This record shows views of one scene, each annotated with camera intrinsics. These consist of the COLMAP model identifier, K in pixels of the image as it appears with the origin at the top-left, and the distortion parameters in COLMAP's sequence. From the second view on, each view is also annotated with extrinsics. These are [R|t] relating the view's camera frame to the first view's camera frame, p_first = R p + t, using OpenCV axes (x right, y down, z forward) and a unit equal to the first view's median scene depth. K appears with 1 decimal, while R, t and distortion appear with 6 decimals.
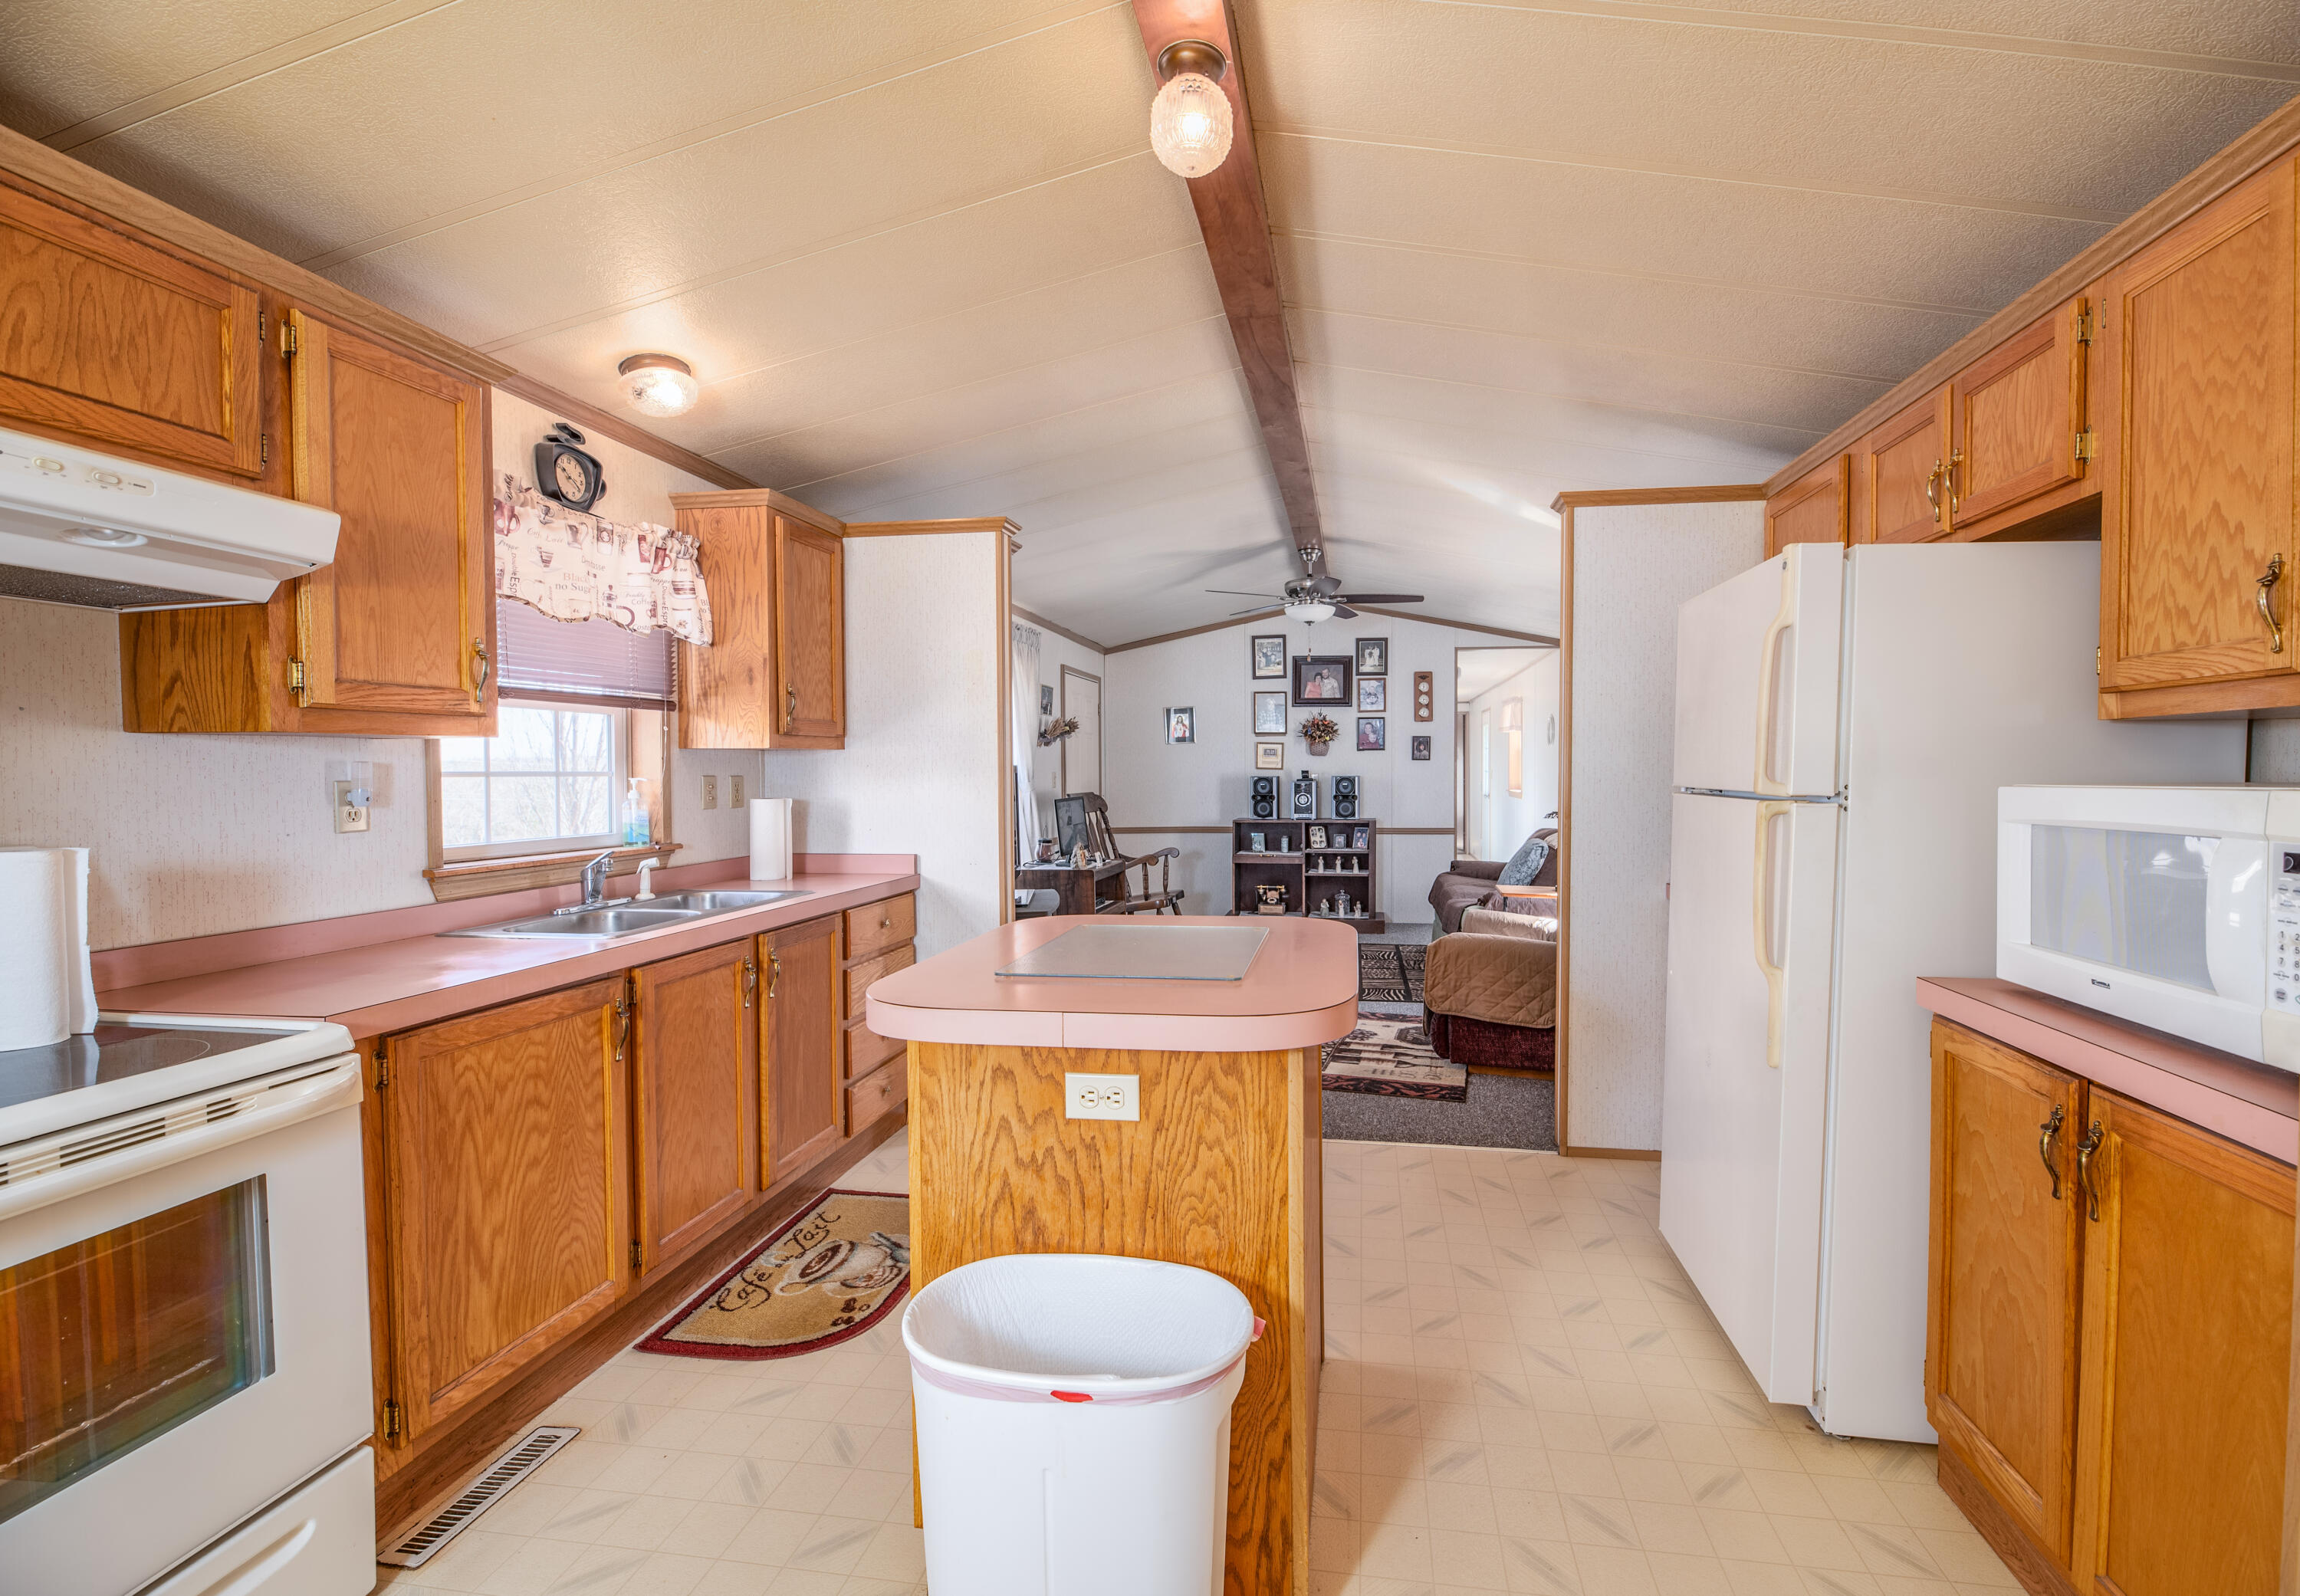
lens RADIAL K [[974.1, 0, 1211.9], [0, 974.1, 761.7], [0, 0, 1]] dist [0.001569, -0.000166]
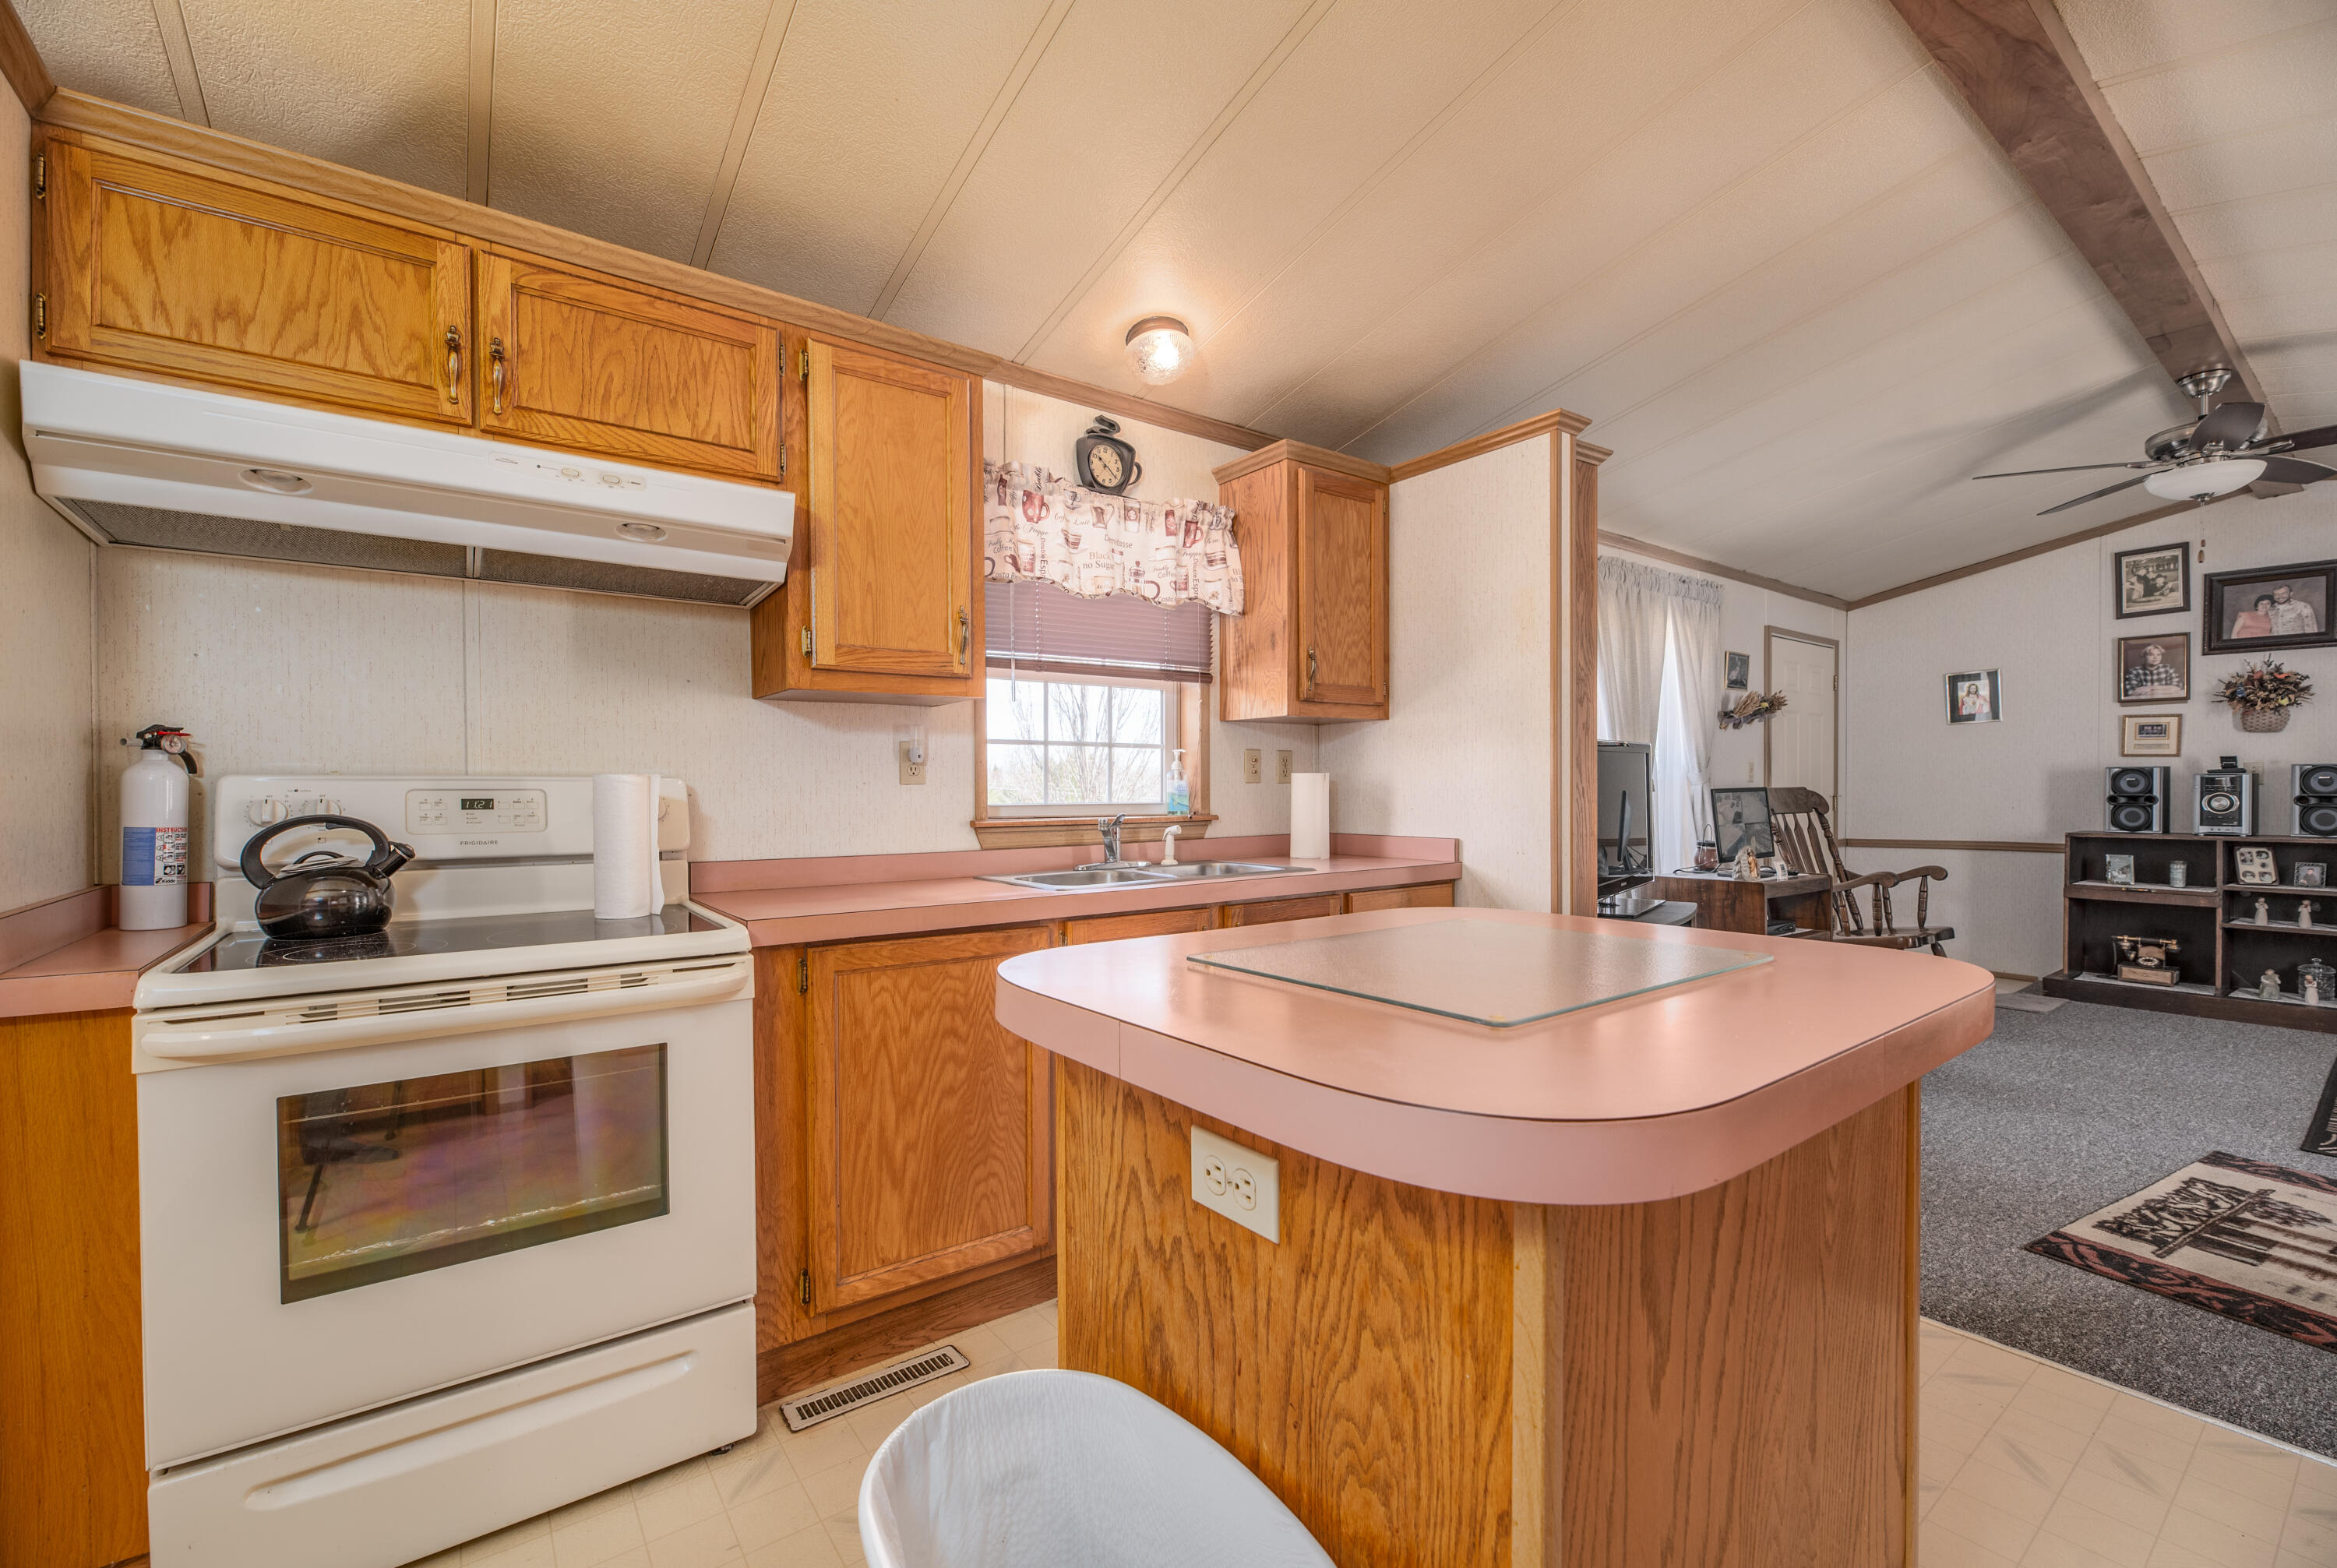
lens RADIAL K [[972.8, 0, 1168.5], [0, 972.8, 784.0], [0, 0, 1]] dist [0.001933, -0.002810]
pose [[0.714218, -0.000282, -0.699923, 0.143084], [0.007123, 0.999951, 0.006866, 0.053211], [0.699887, -0.009889, 0.714185, 0.295212]]
